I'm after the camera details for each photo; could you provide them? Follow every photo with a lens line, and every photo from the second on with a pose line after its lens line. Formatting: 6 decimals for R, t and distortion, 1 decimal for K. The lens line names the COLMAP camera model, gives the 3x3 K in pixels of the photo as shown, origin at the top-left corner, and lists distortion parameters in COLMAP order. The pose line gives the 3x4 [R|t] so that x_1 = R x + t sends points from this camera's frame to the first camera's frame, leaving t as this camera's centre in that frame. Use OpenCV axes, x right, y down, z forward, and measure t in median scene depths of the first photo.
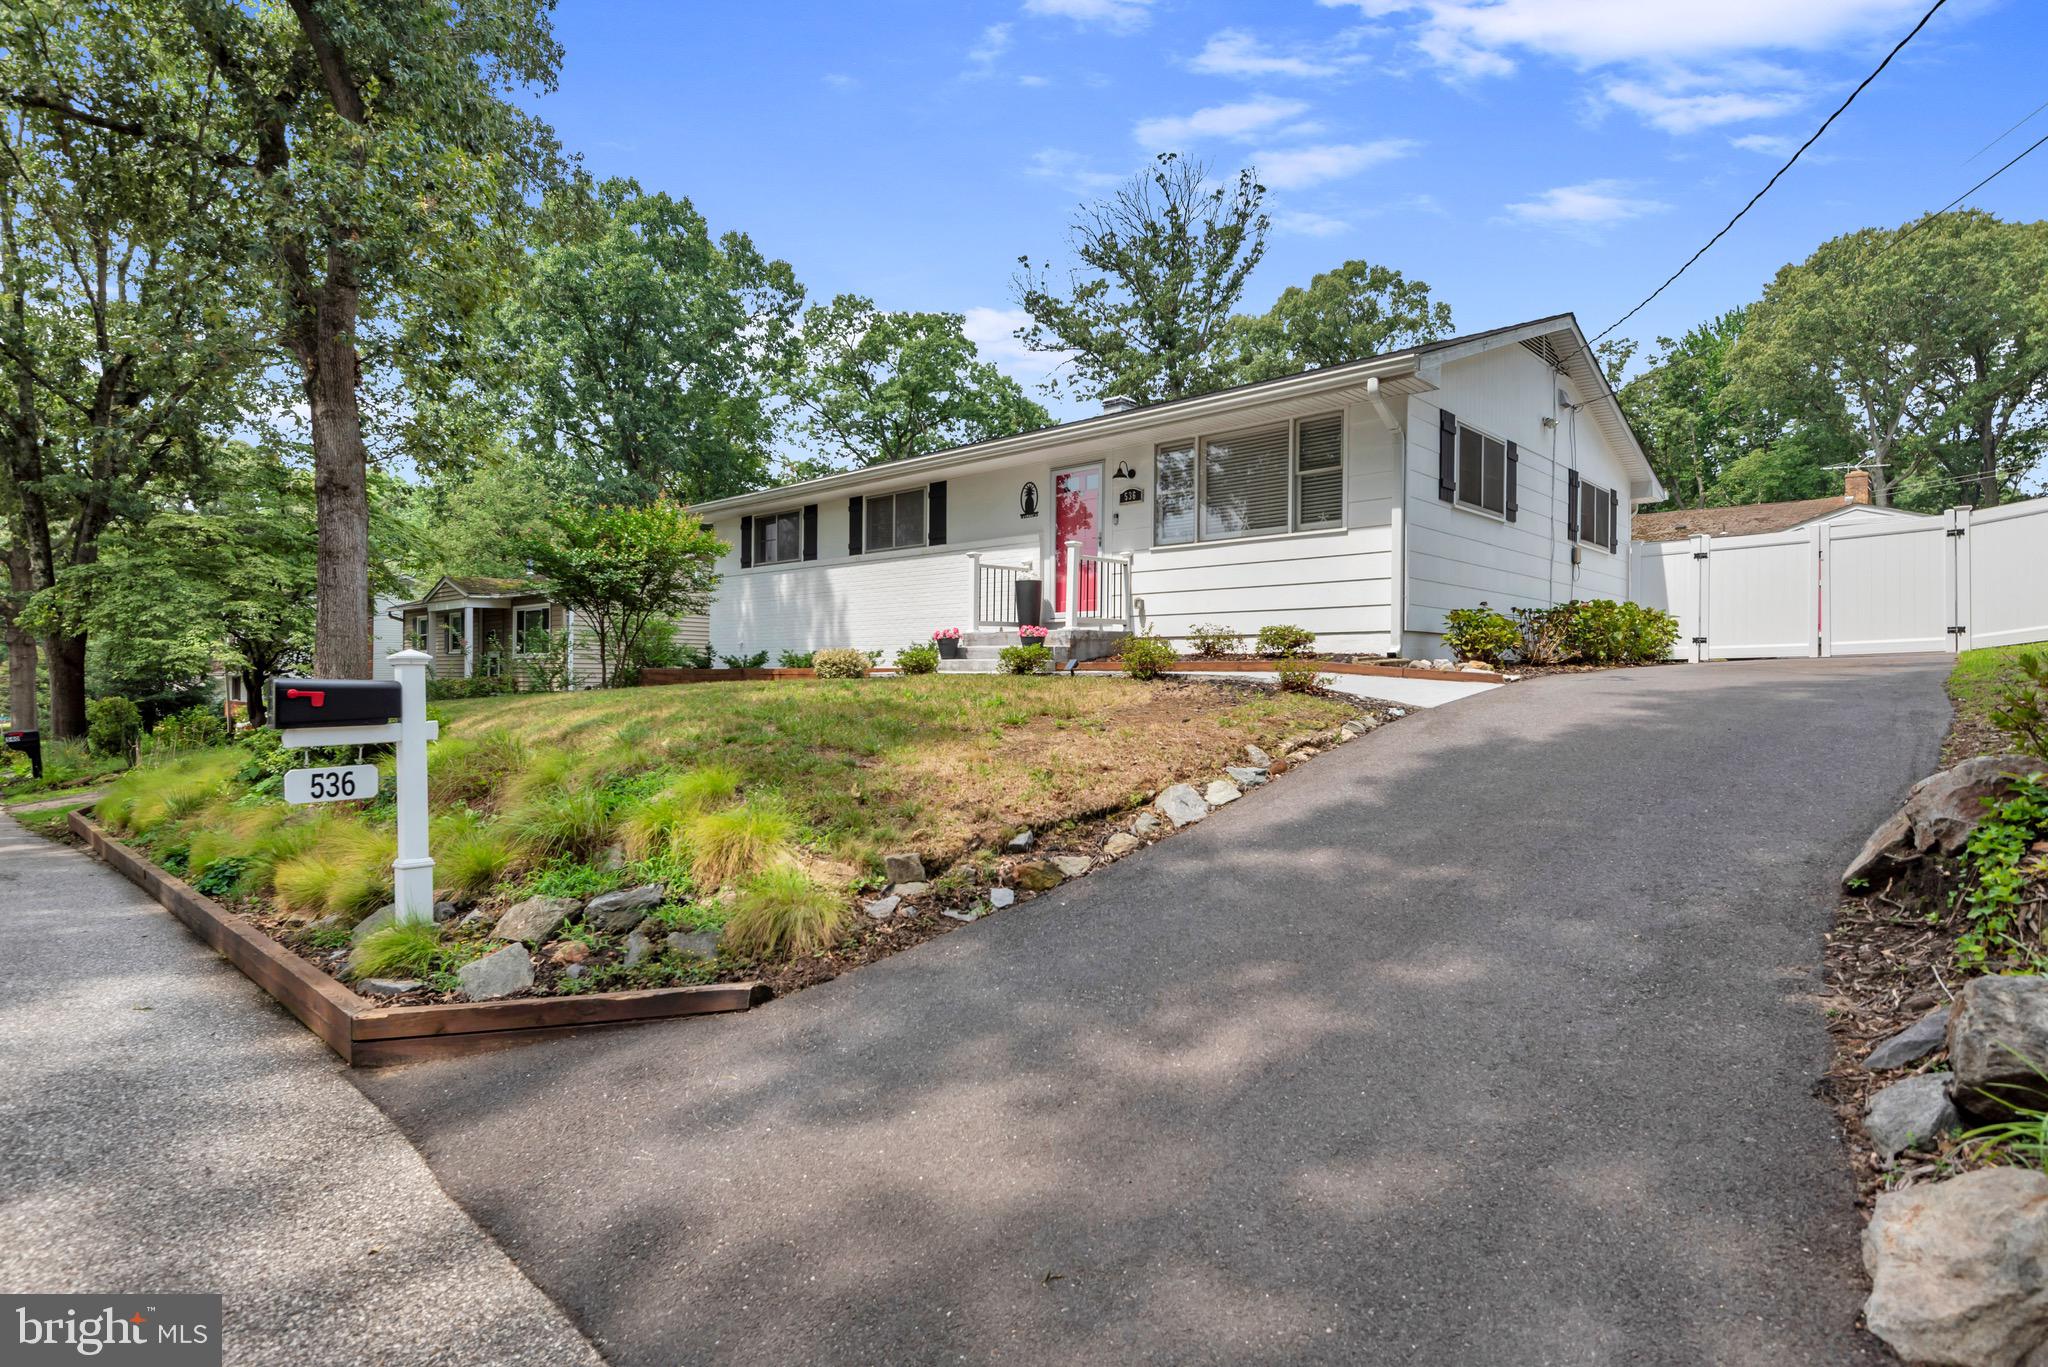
lens RADIAL K [[1052.6, 0, 1024.0], [0, 1052.6, 683.5], [0, 0, 1]] dist [0.004726, -0.000910]
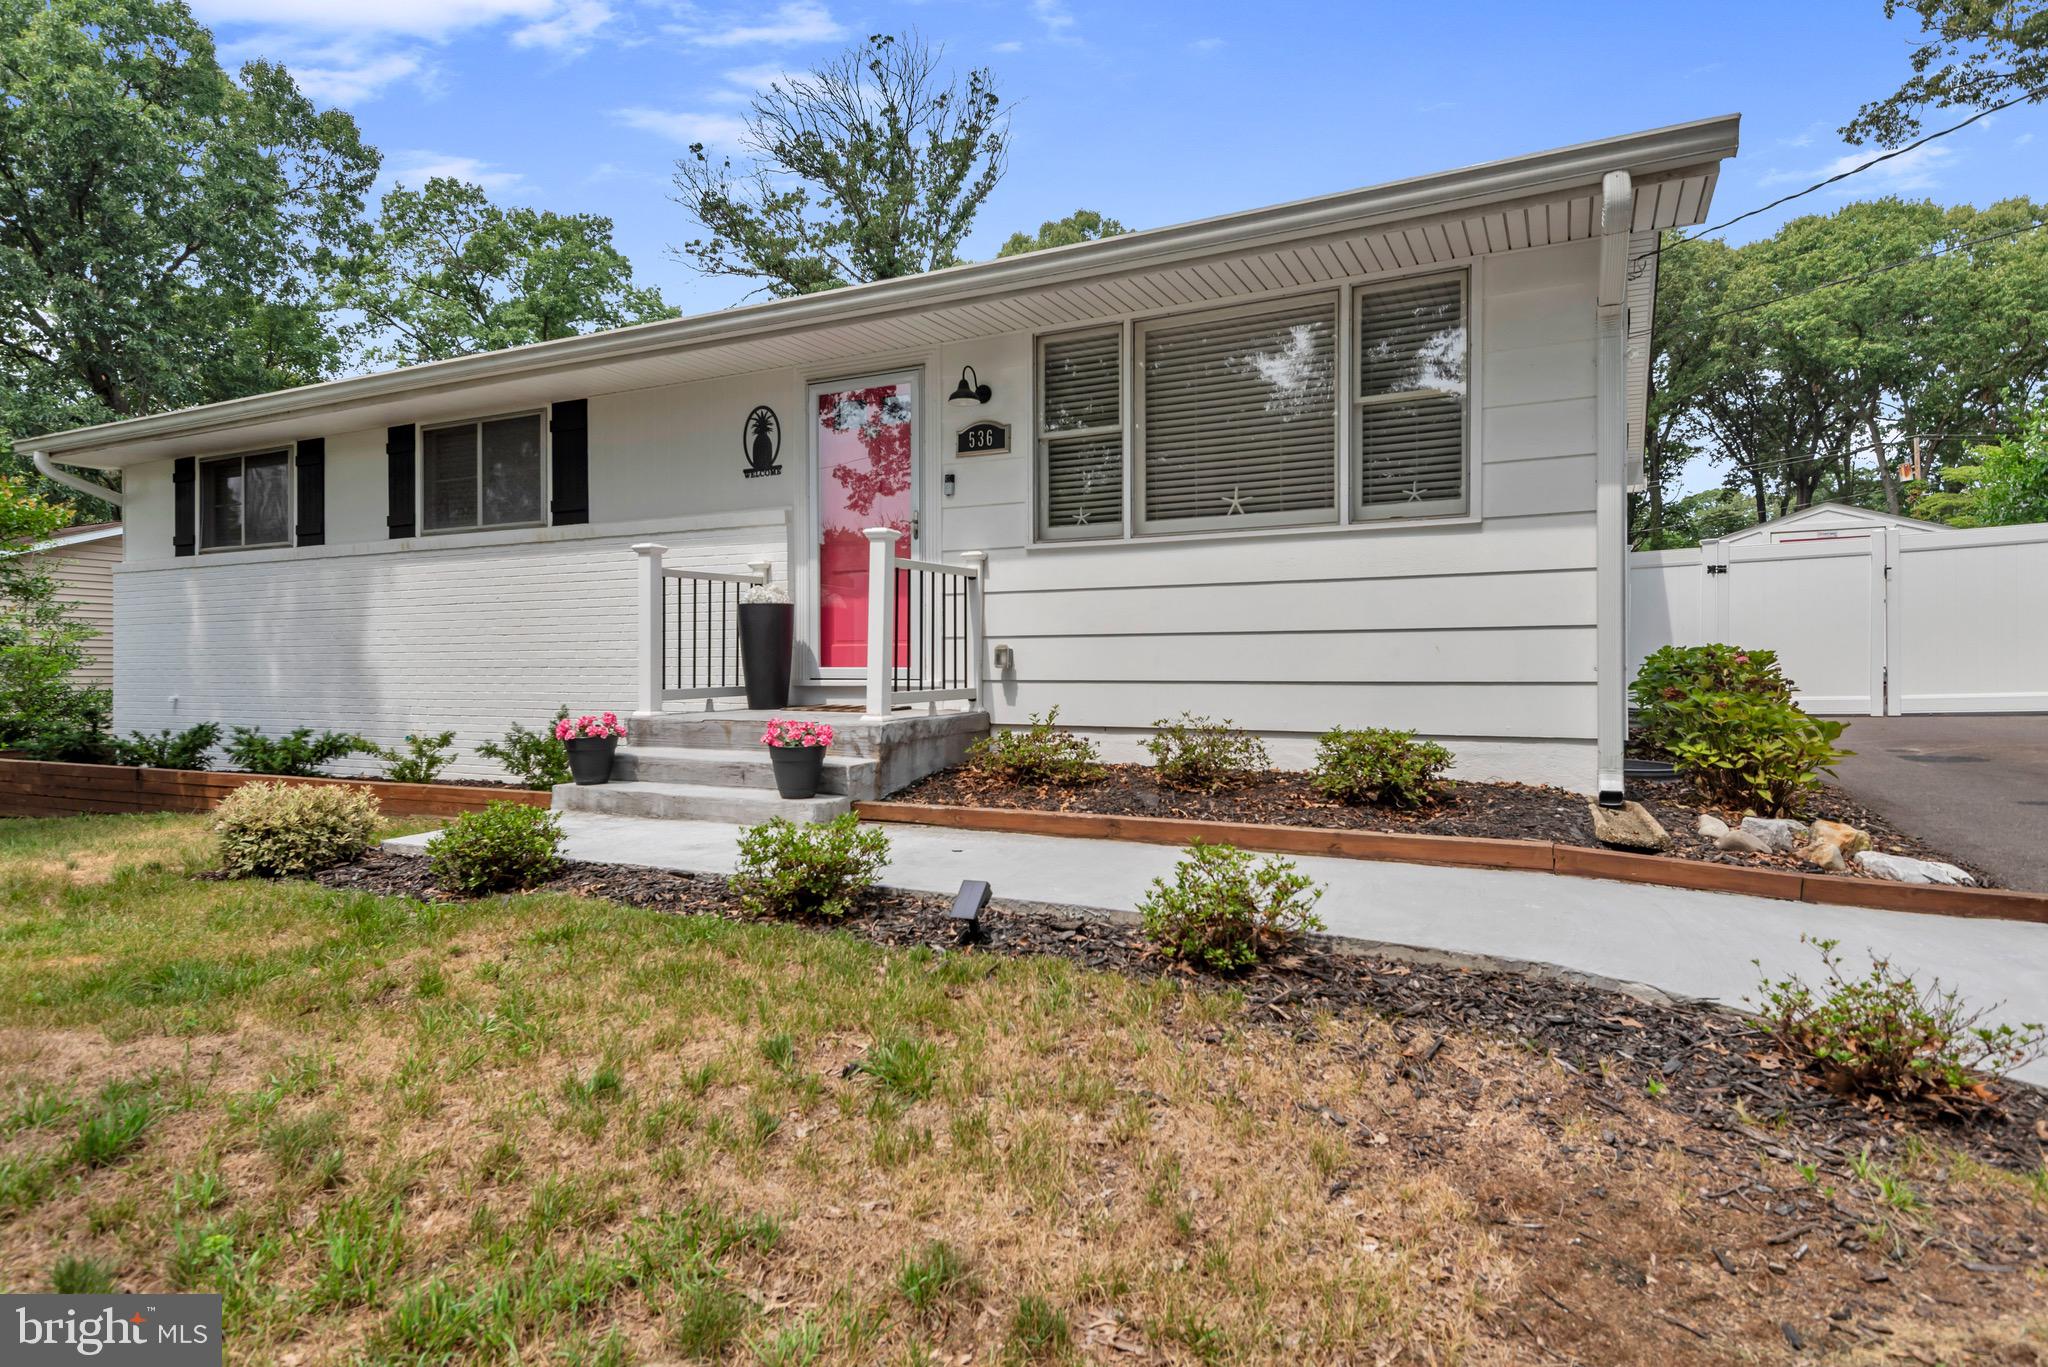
lens RADIAL K [[1122.7, 0, 1010.8], [0, 1122.7, 674.7], [0, 0, 1]] dist [0.030343, -0.000493]
pose [[0.962028, -0.009014, 0.272802, -0.014930], [0.008877, 0.999959, 0.001735, -0.032621], [-0.272807, 0.000753, 0.962069, 0.234374]]
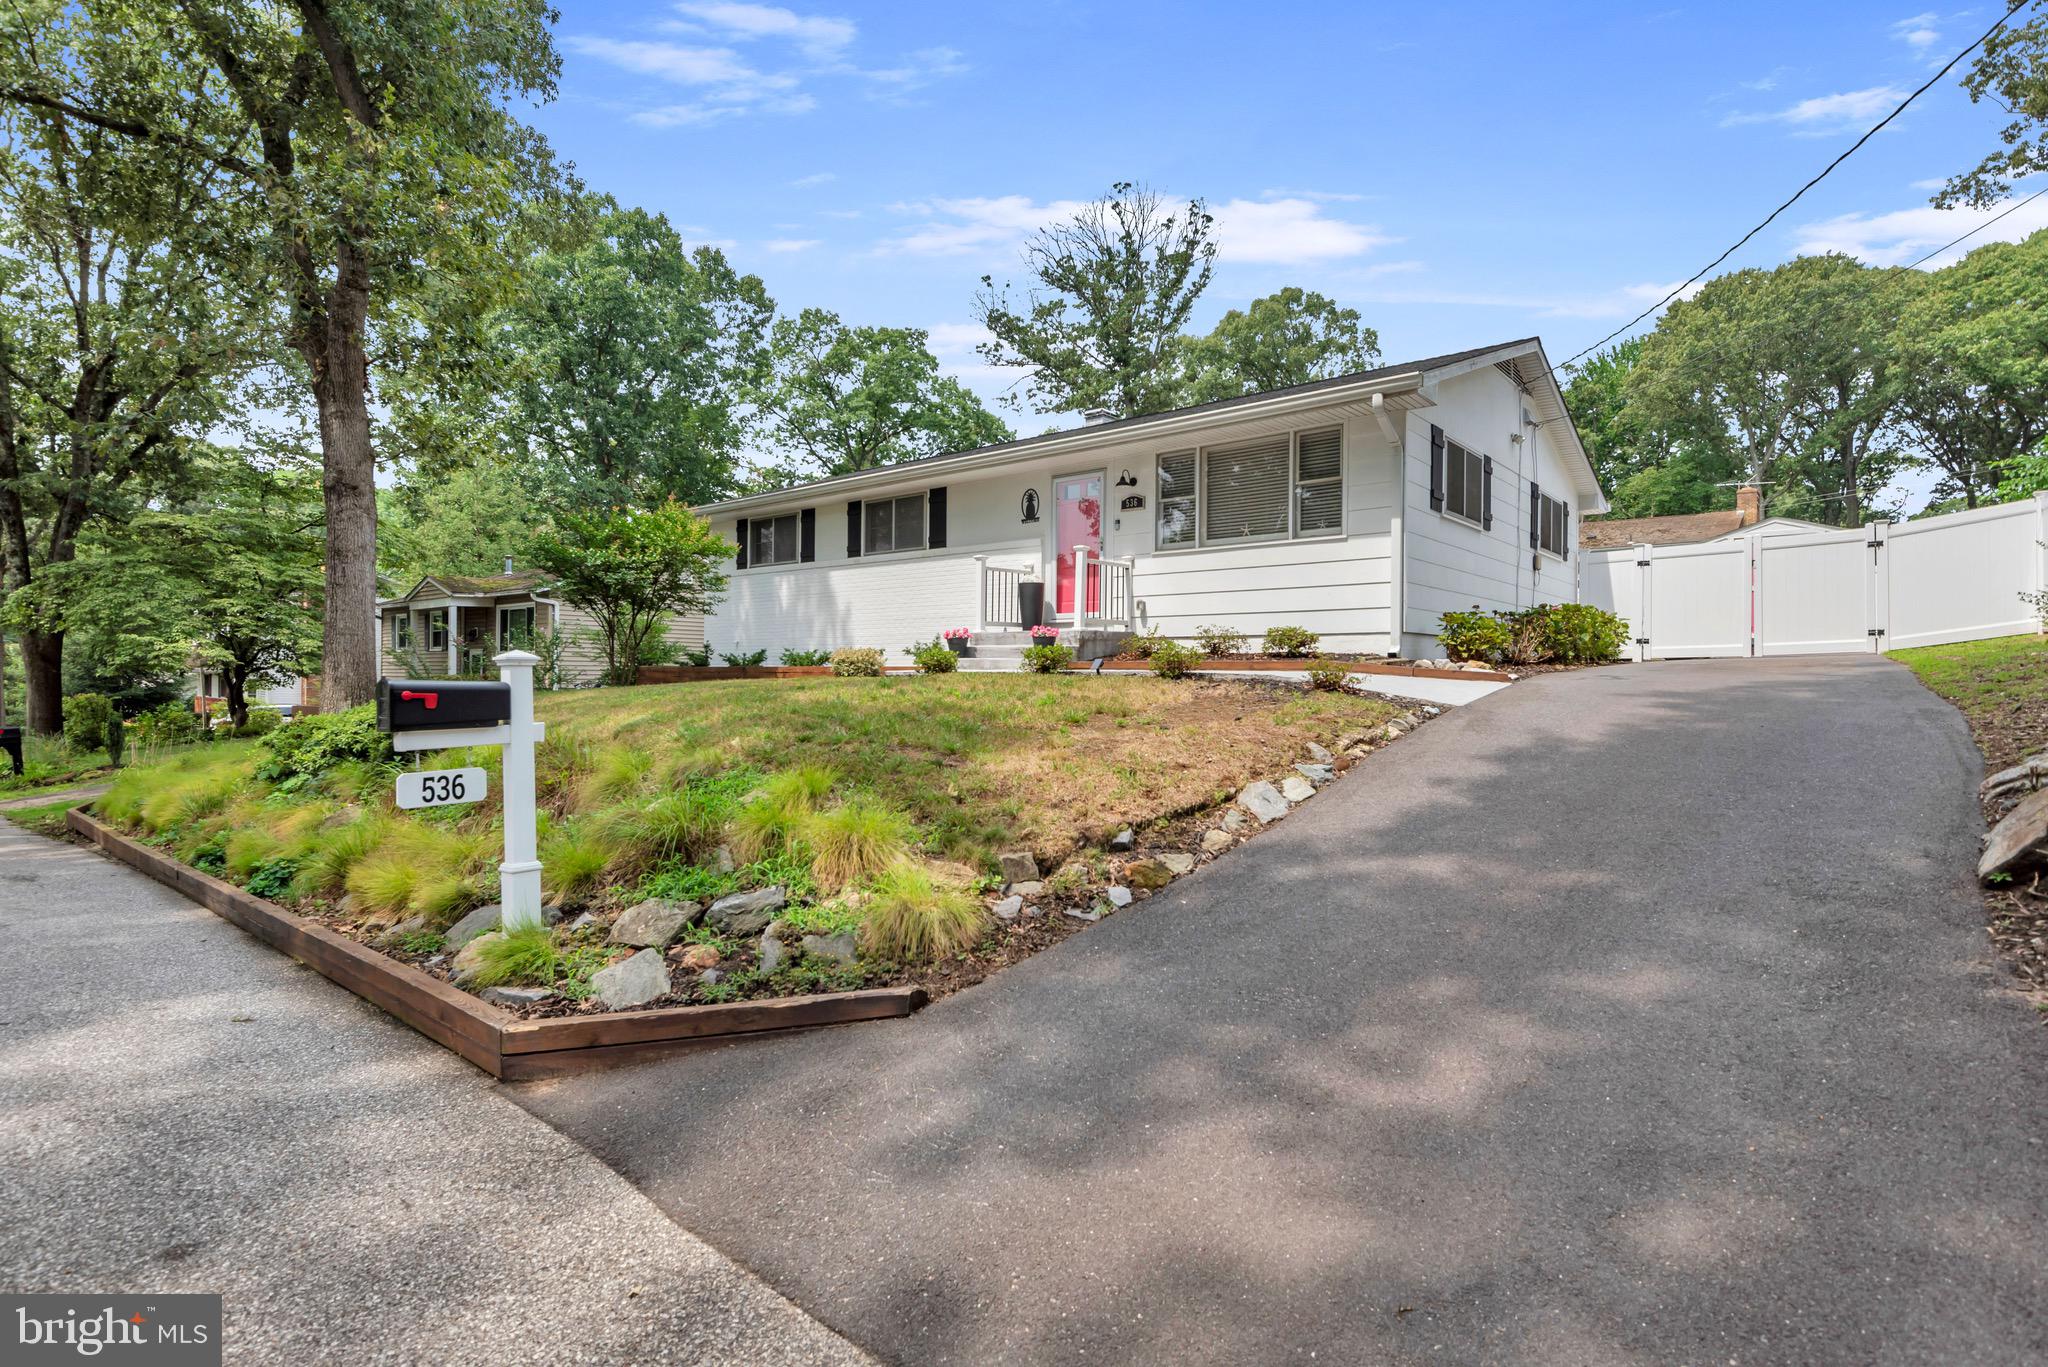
lens RADIAL K [[995.5, 0, 1019.3], [0, 995.5, 669.8], [0, 0, 1]] dist [-0.000157, -0.000293]
pose [[0.998665, 0.001234, 0.051636, -0.029672], [-0.000699, 0.999946, -0.010377, -0.000666], [-0.051646, 0.010327, 0.998612, 0.008595]]
